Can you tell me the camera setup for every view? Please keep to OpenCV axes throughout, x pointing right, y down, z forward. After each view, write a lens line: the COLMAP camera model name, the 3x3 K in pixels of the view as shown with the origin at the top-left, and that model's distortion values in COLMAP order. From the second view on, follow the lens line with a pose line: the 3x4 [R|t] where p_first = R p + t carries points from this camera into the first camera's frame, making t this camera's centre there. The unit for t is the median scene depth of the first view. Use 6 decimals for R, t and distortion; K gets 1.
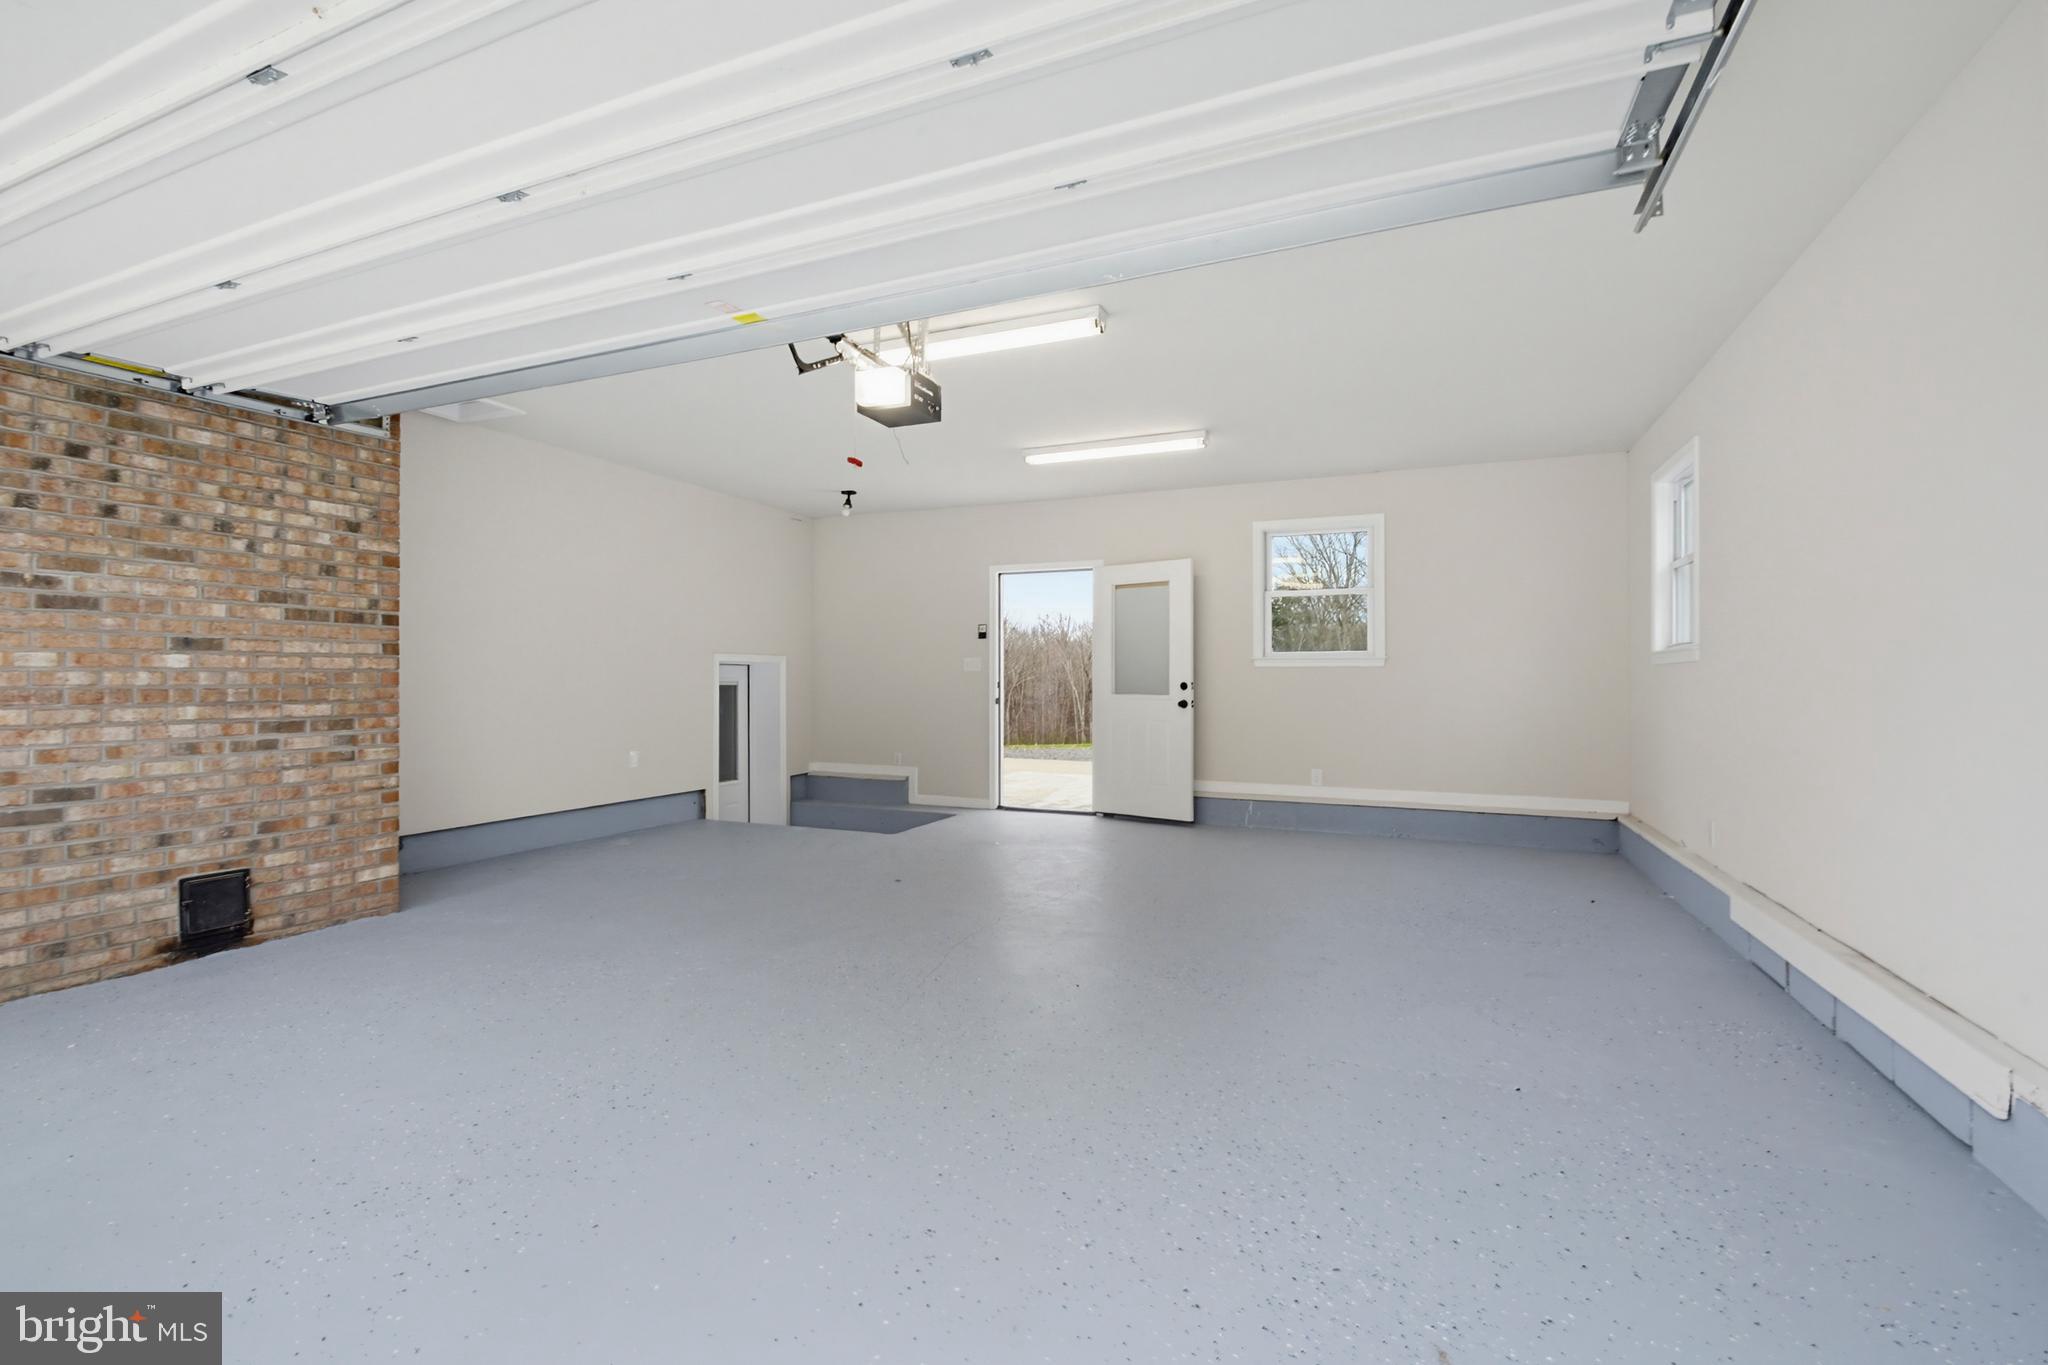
lens RADIAL K [[931.6, 0, 1024.0], [0, 931.6, 682.5], [0, 0, 1]] dist [0.001445, -0.009285]
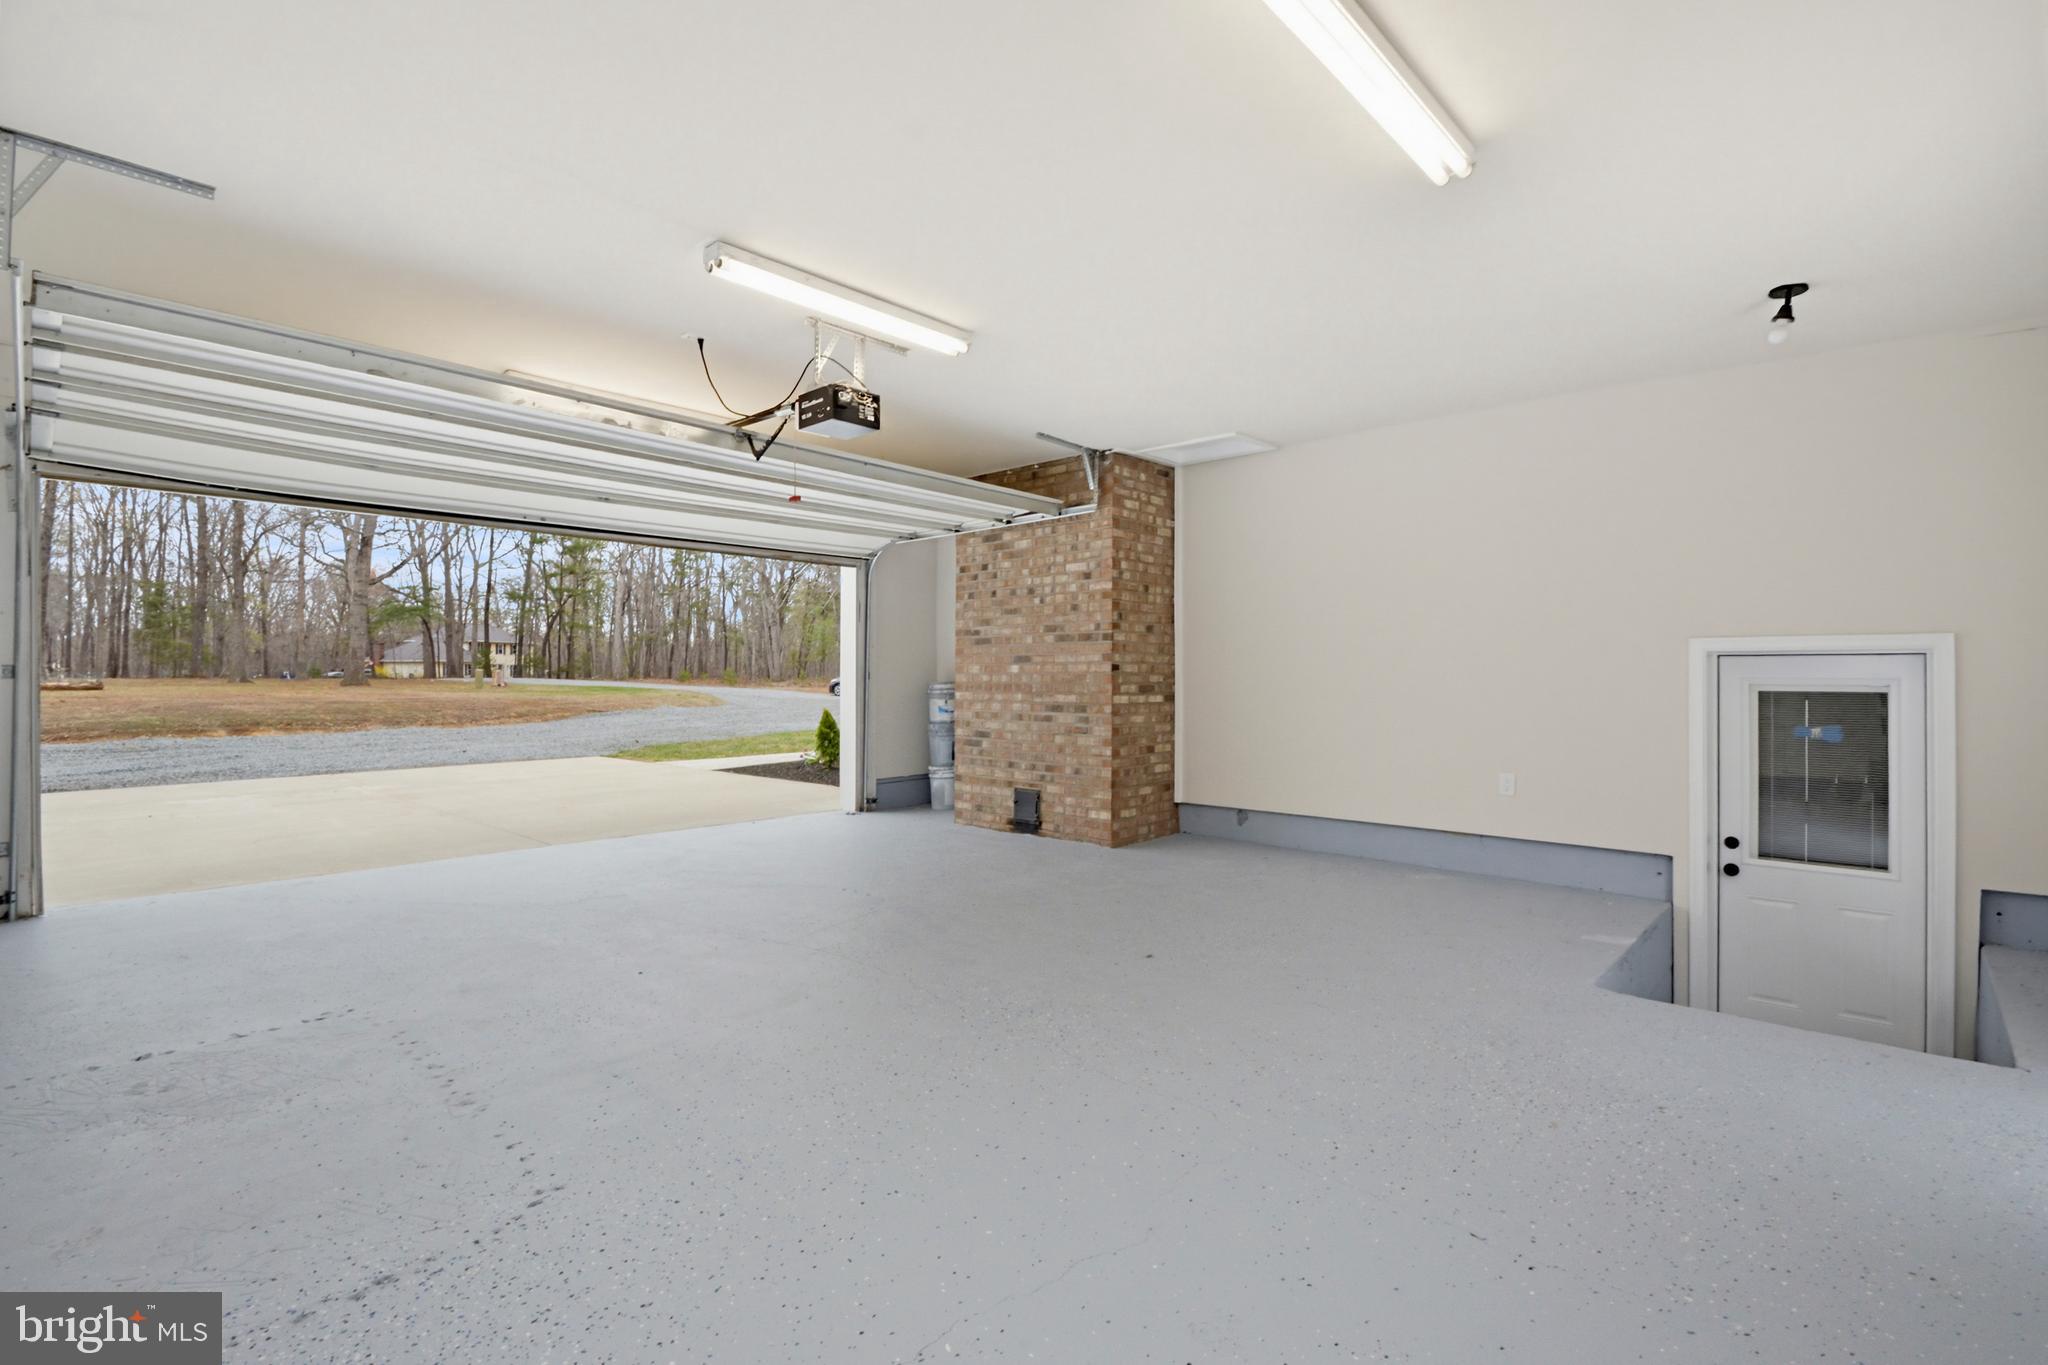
lens RADIAL K [[931.6, 0, 1024.0], [0, 931.6, 682.5], [0, 0, 1]] dist [0.001445, -0.009285]
pose [[-0.338979, 0.003102, -0.940789, 0.770995], [-0.007018, 0.999958, 0.005826, -0.006442], [0.940768, 0.008577, -0.338944, 1.540190]]
